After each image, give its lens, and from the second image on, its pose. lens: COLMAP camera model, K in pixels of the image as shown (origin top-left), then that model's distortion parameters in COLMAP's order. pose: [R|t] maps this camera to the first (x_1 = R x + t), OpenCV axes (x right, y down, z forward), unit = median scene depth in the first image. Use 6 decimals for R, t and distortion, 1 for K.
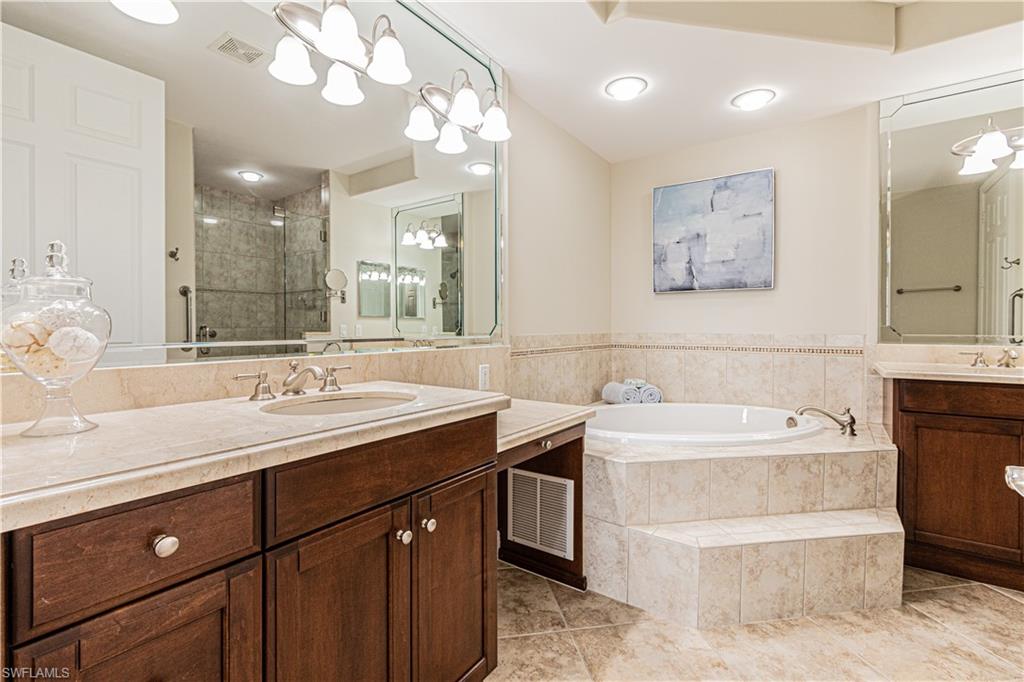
lens RADIAL K [[478.4, 0, 507.0], [0, 478.4, 325.5], [0, 0, 1]] dist [-0.001588, -0.000357]
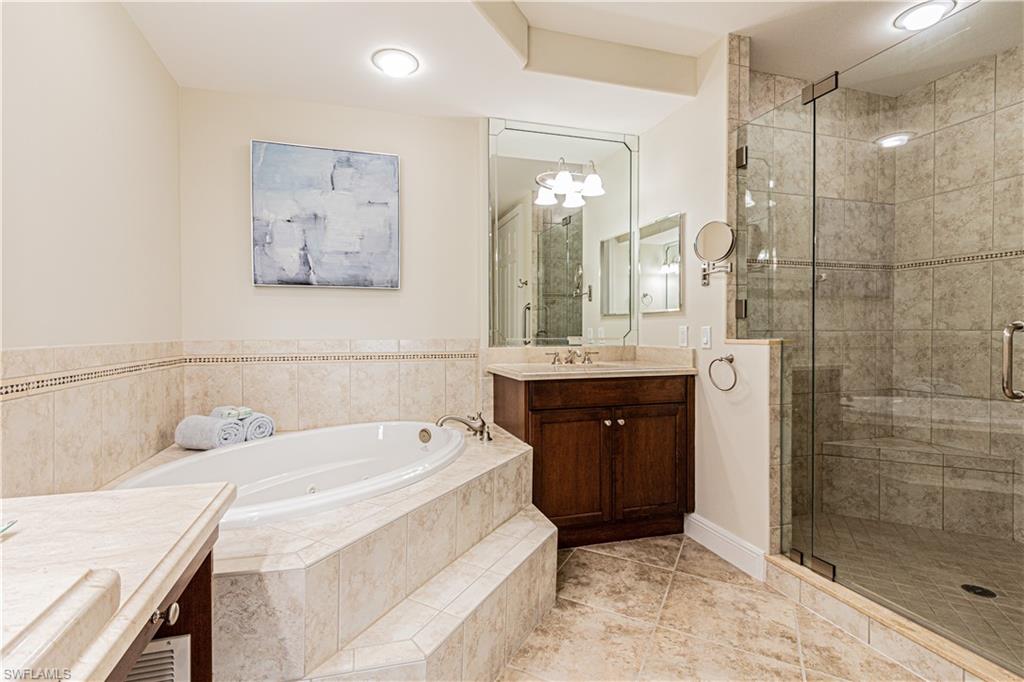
lens RADIAL K [[475.0, 0, 496.9], [0, 475.0, 336.5], [0, 0, 1]] dist [0.000834, -0.000107]
pose [[0.621967, -0.008990, 0.782992, -0.033514], [-0.000792, 0.999926, 0.012110, 0.001135], [-0.783043, -0.008152, 0.621914, 0.293321]]
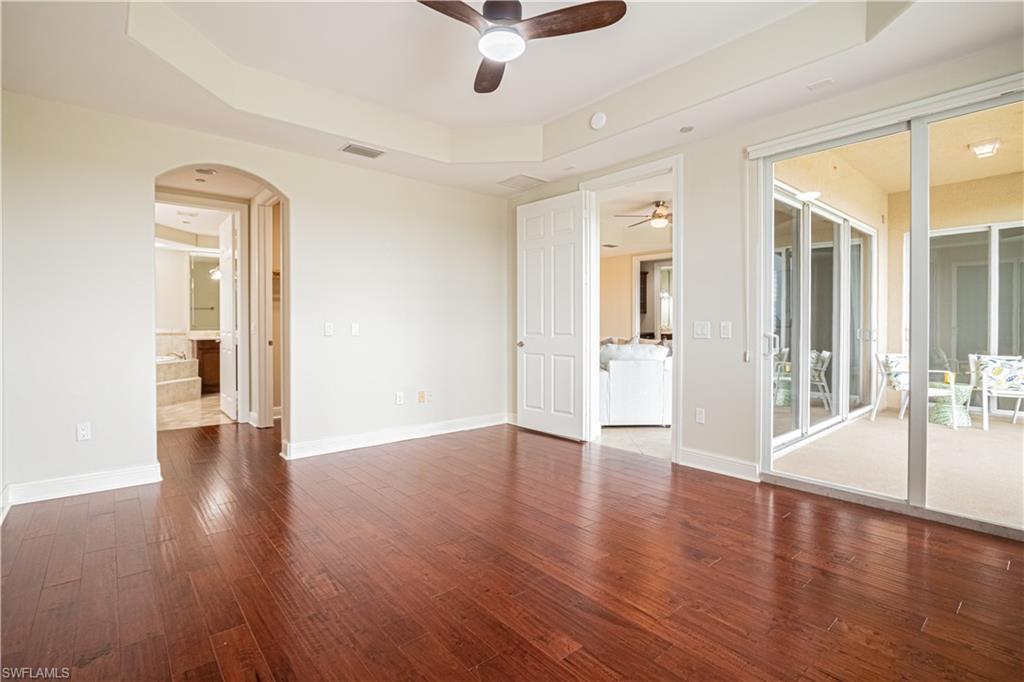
lens RADIAL K [[478.4, 0, 507.0], [0, 478.4, 325.5], [0, 0, 1]] dist [-0.001588, -0.000357]
pose [[0.255969, -0.007253, 0.966658, -1.462834], [-0.005820, 0.999942, 0.009044, -0.031925], [-0.966667, -0.007941, 0.255912, -1.531905]]
